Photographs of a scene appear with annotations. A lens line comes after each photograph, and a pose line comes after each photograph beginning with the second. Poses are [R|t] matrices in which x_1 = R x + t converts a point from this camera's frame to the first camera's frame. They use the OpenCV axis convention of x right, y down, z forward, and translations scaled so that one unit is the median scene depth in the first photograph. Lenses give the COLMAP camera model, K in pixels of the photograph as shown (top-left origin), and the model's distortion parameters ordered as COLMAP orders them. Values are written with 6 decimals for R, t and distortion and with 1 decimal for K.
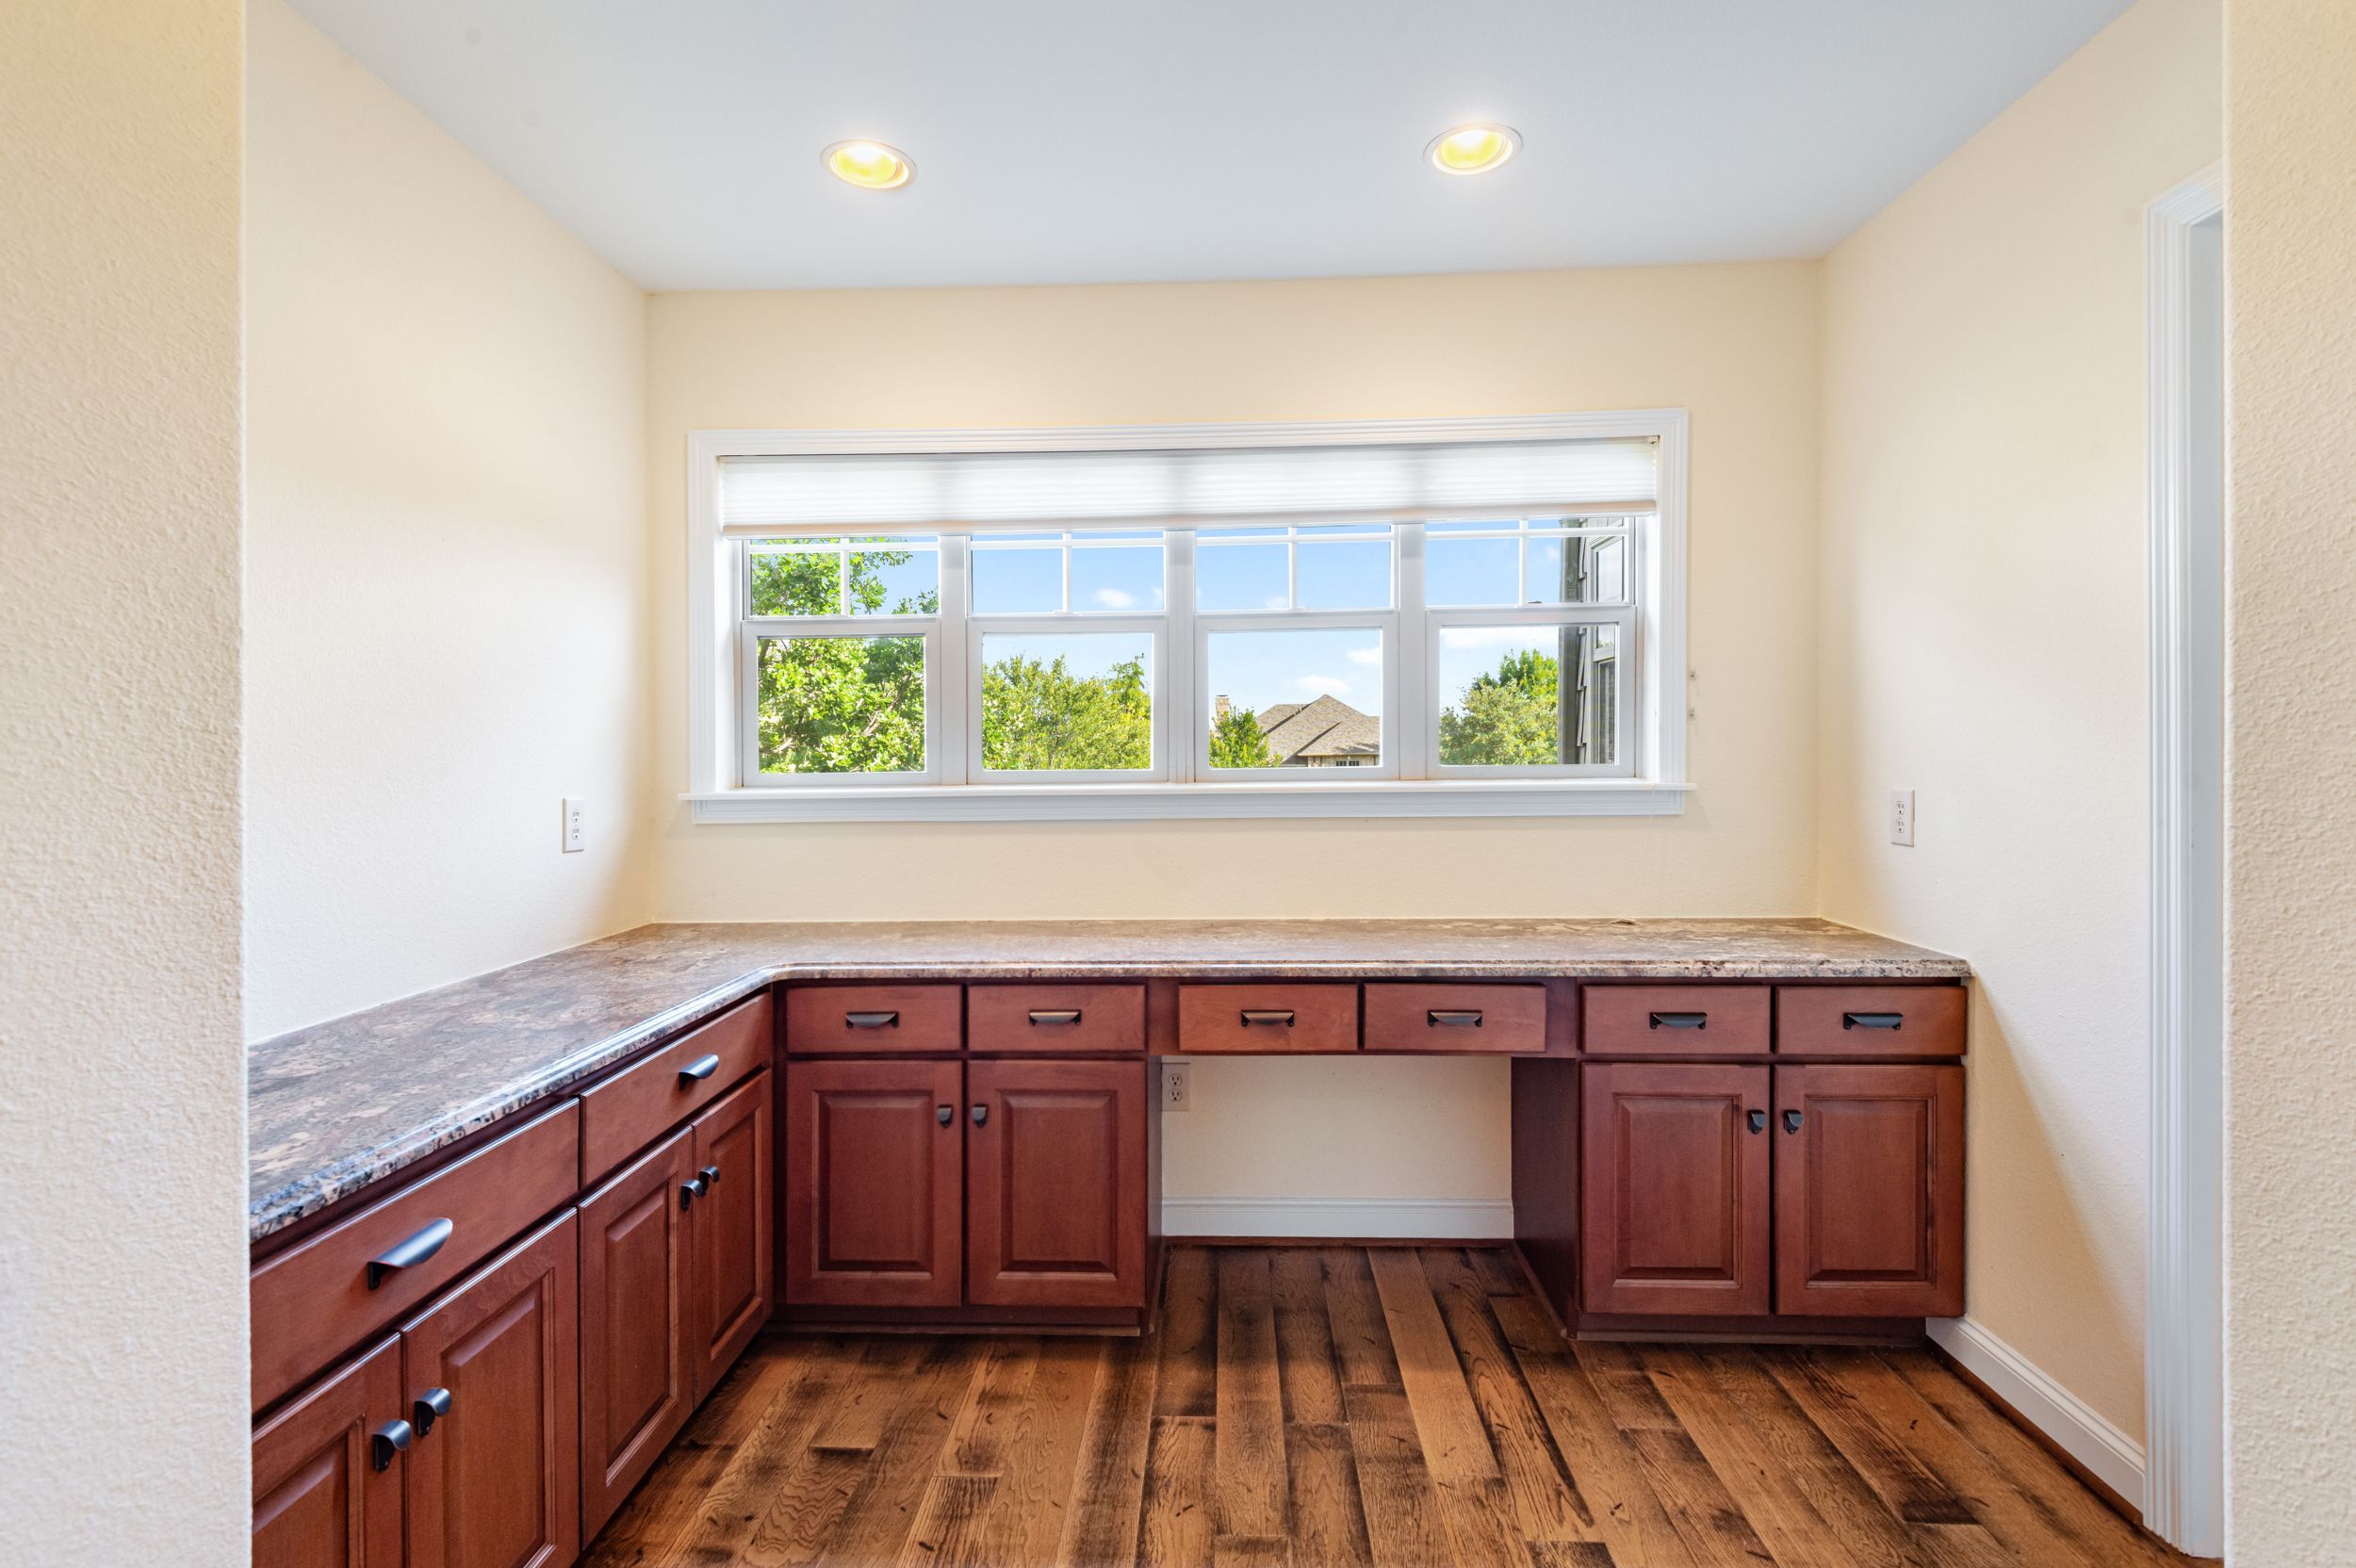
lens RADIAL K [[1091.8, 0, 1174.2], [0, 1091.8, 771.7], [0, 0, 1]] dist [0.021444, -0.021817]
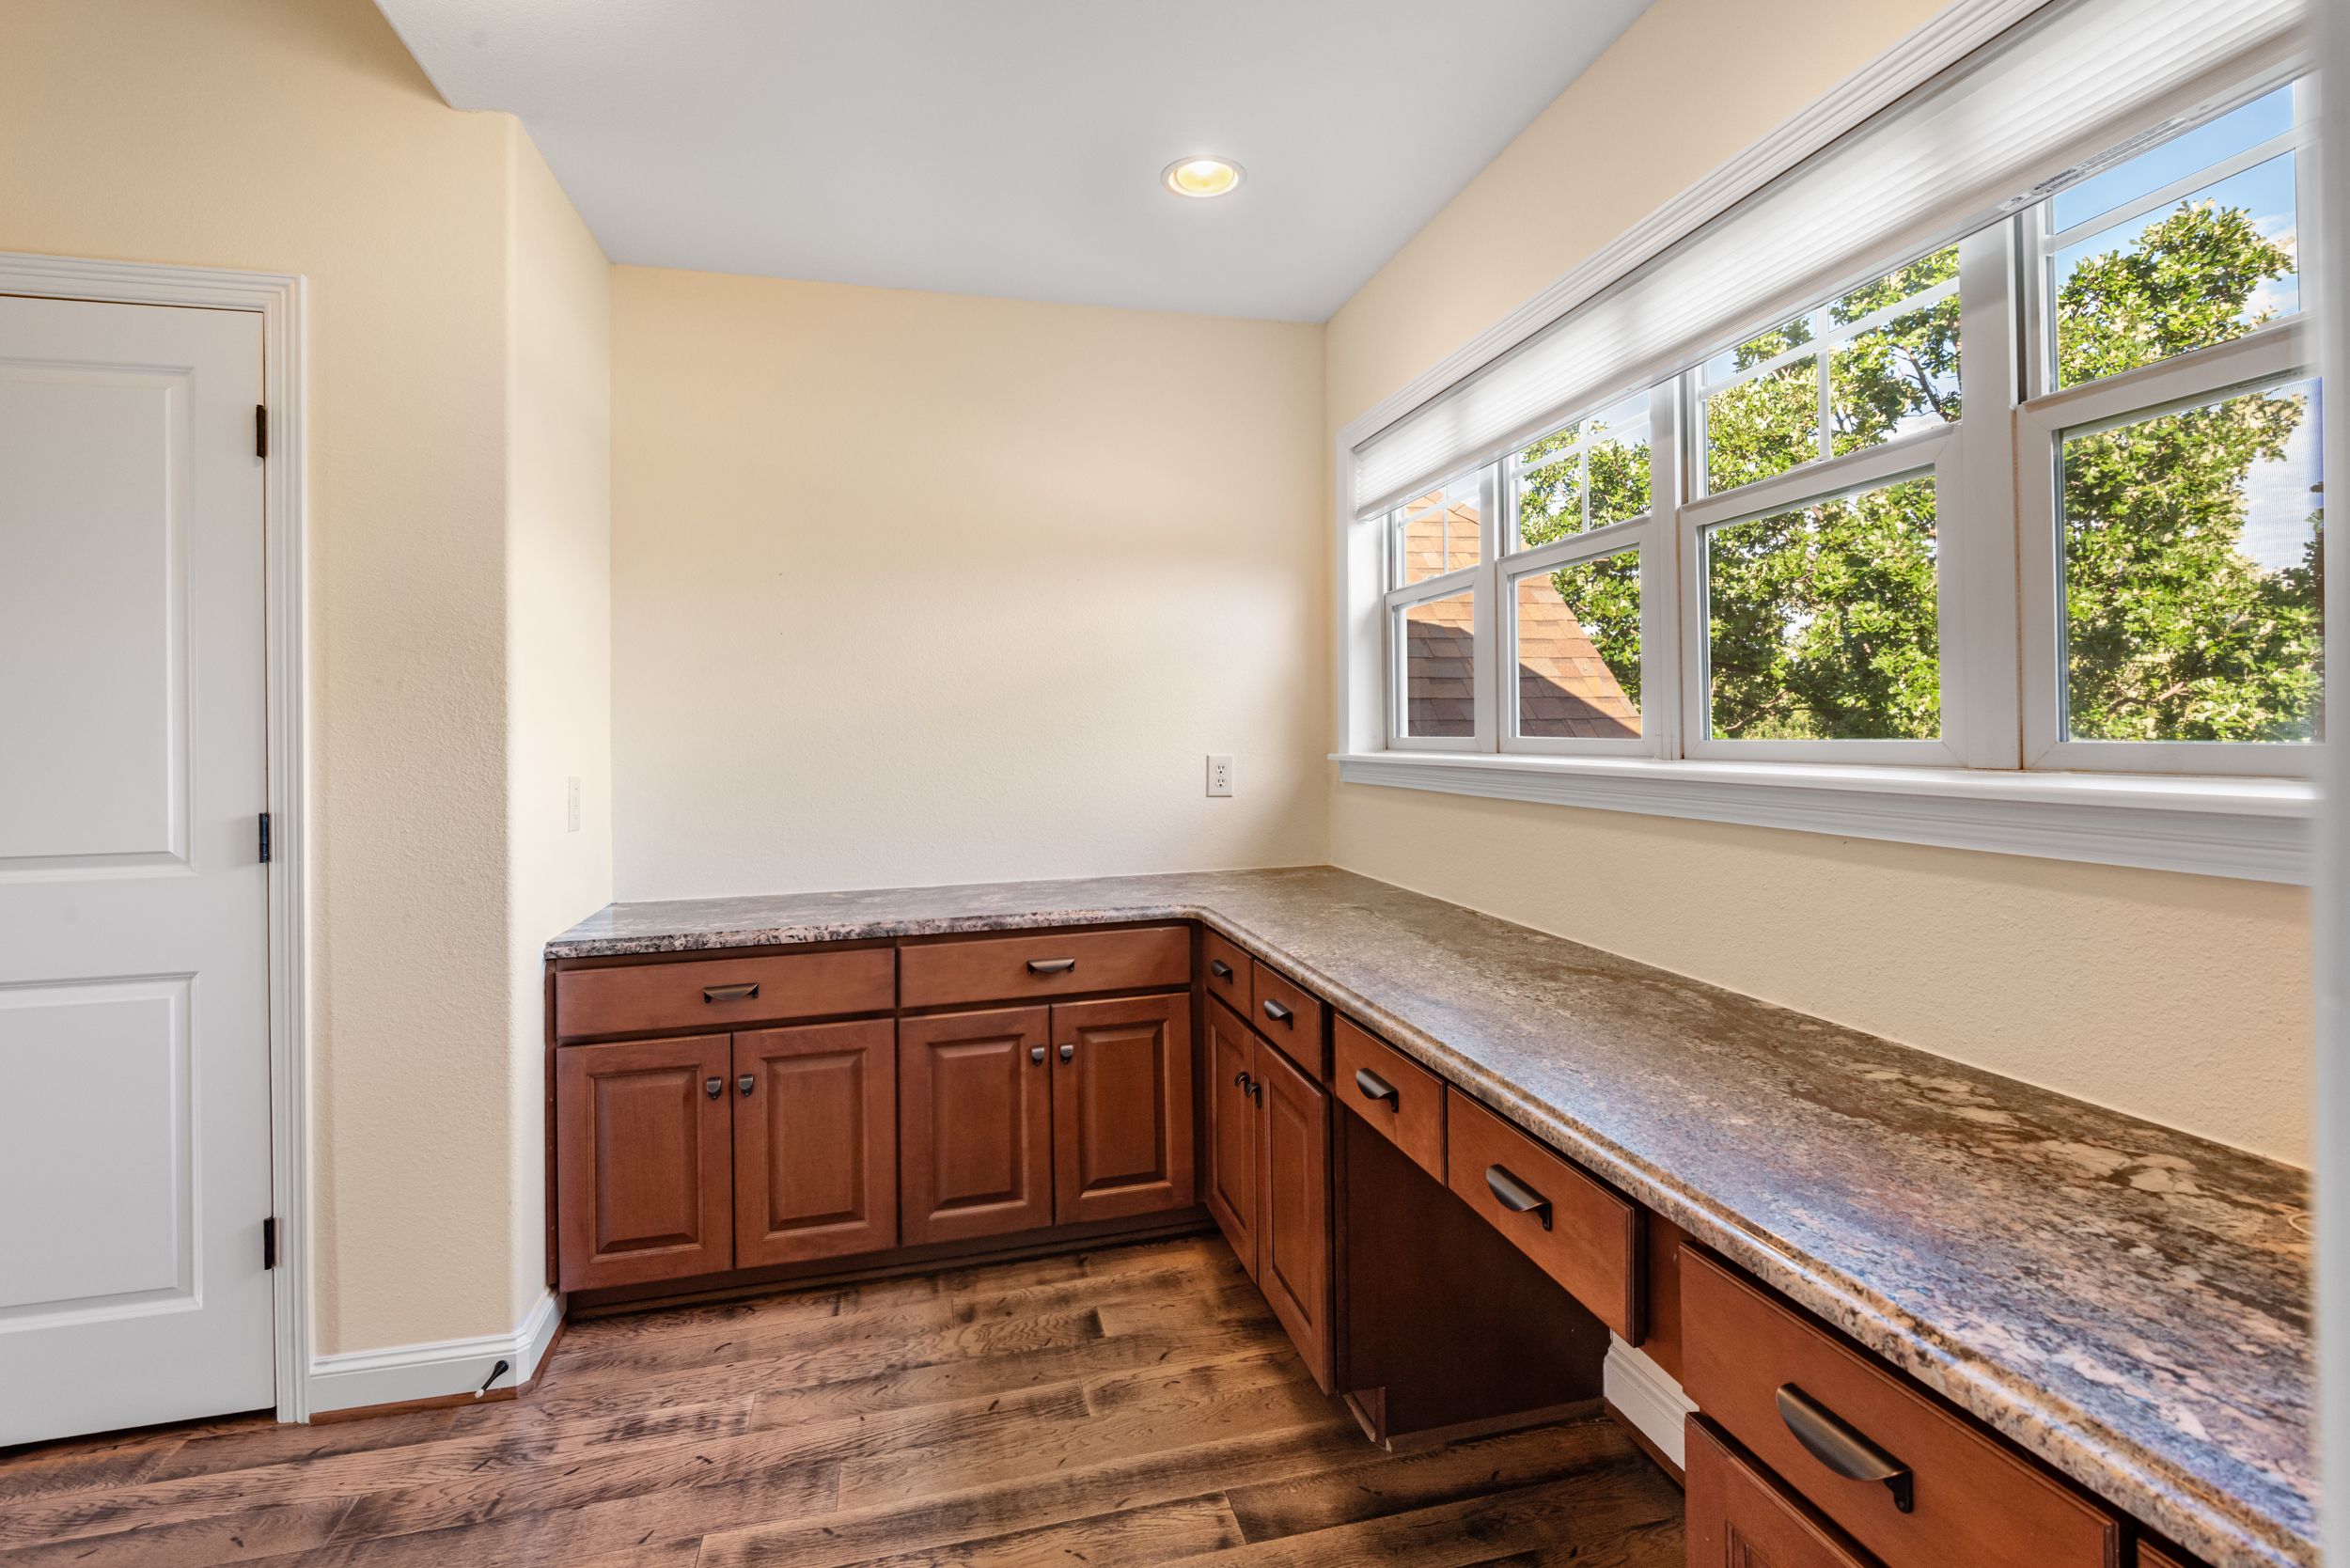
lens RADIAL K [[1084.7, 0, 1180.4], [0, 1084.7, 720.4], [0, 0, 1]] dist [0.023136, -0.010496]
pose [[0.292906, 0.000438, -0.956141, 0.823191], [-0.001921, 0.999998, -0.000130, -0.019826], [0.956139, 0.001875, 0.292907, 0.740212]]
